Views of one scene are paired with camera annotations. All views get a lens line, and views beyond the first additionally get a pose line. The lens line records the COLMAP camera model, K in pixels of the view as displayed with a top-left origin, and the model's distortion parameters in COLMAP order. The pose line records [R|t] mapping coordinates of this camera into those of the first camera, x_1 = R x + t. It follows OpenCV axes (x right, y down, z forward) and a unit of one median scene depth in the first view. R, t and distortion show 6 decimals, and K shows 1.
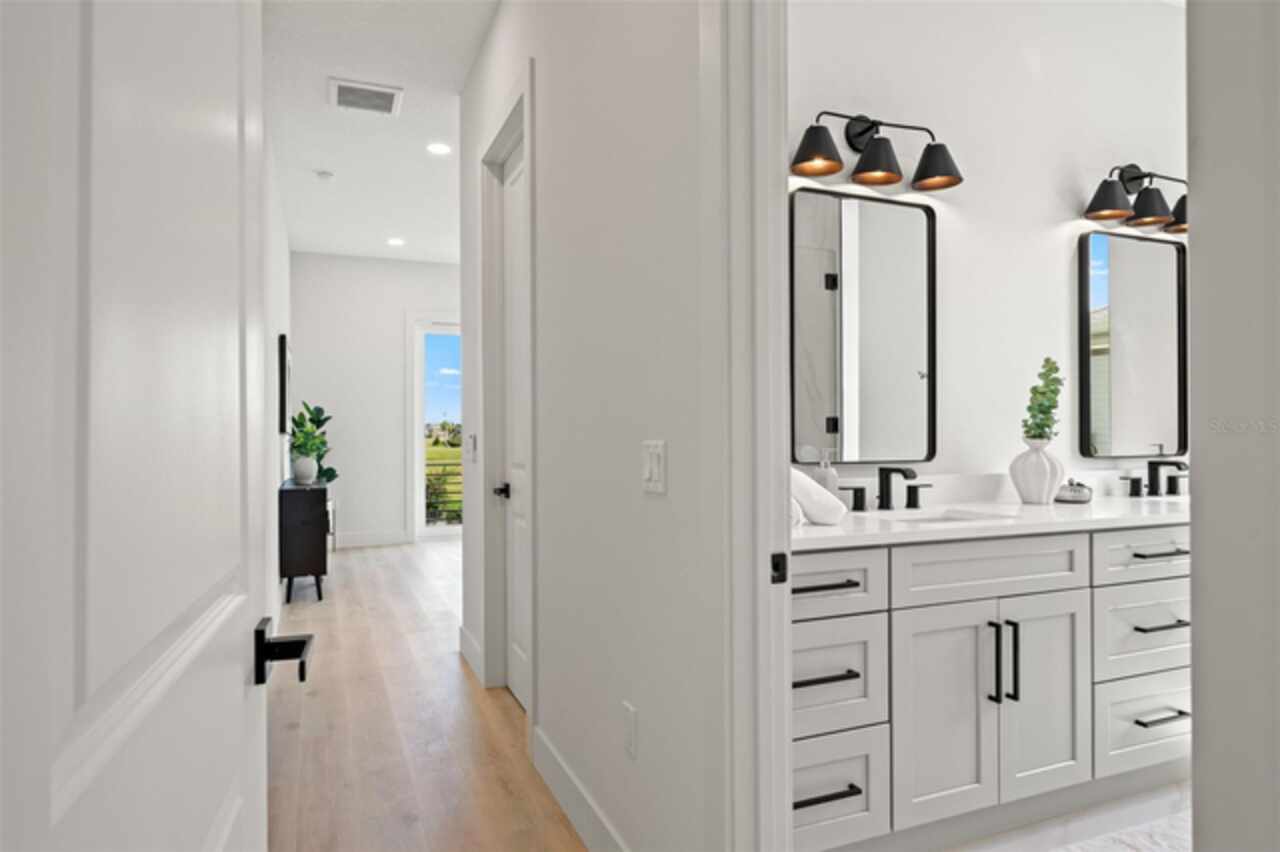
lens RADIAL K [[782.8, 0, 644.0], [0, 782.8, 430.8], [0, 0, 1]] dist [-0.005519, -0.000391]
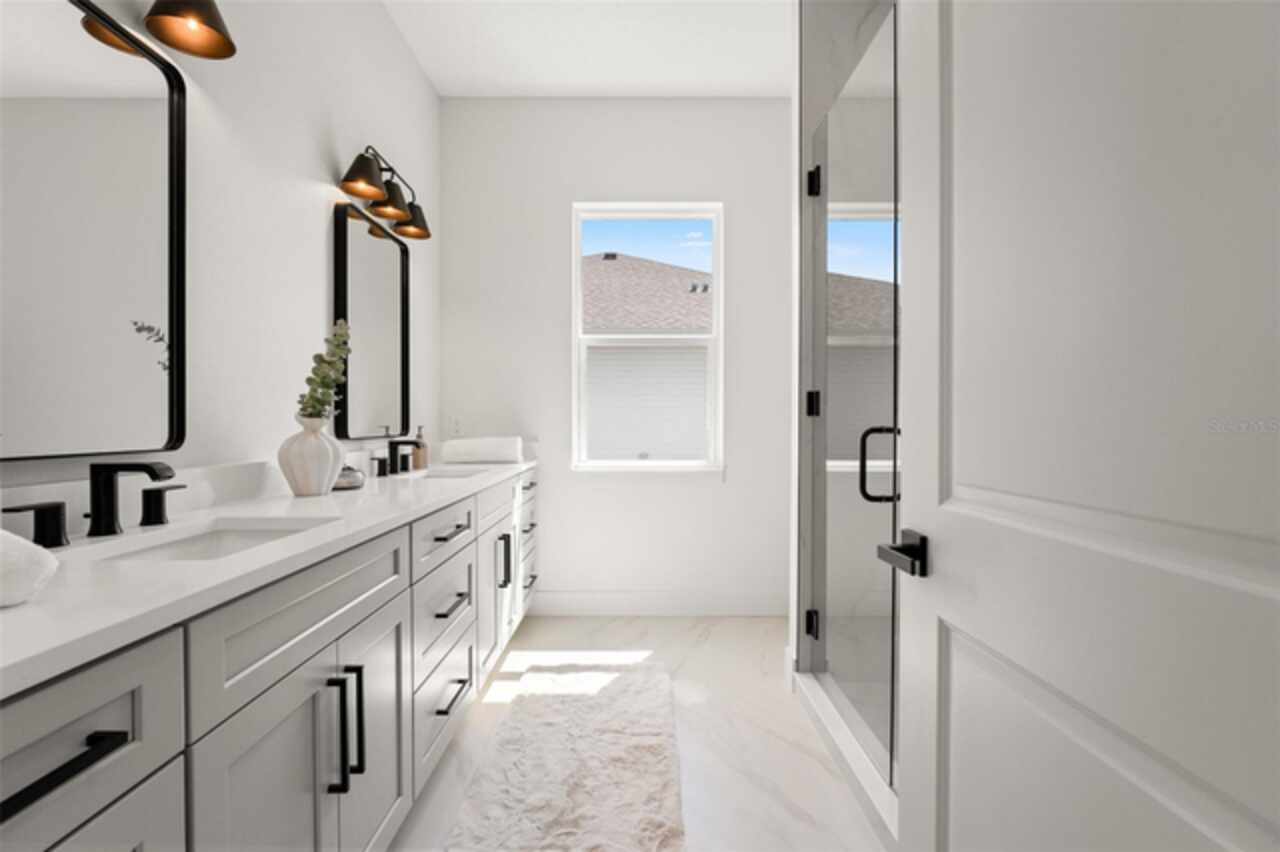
lens RADIAL K [[574.7, 0, 640.4], [0, 574.7, 428.7], [0, 0, 1]] dist [-0.011981, 0.000023]
pose [[0.374112, -0.003998, 0.927375, 0.065132], [-0.009170, 0.999926, 0.008010, 0.014110], [-0.927338, -0.011501, 0.374047, 0.455720]]
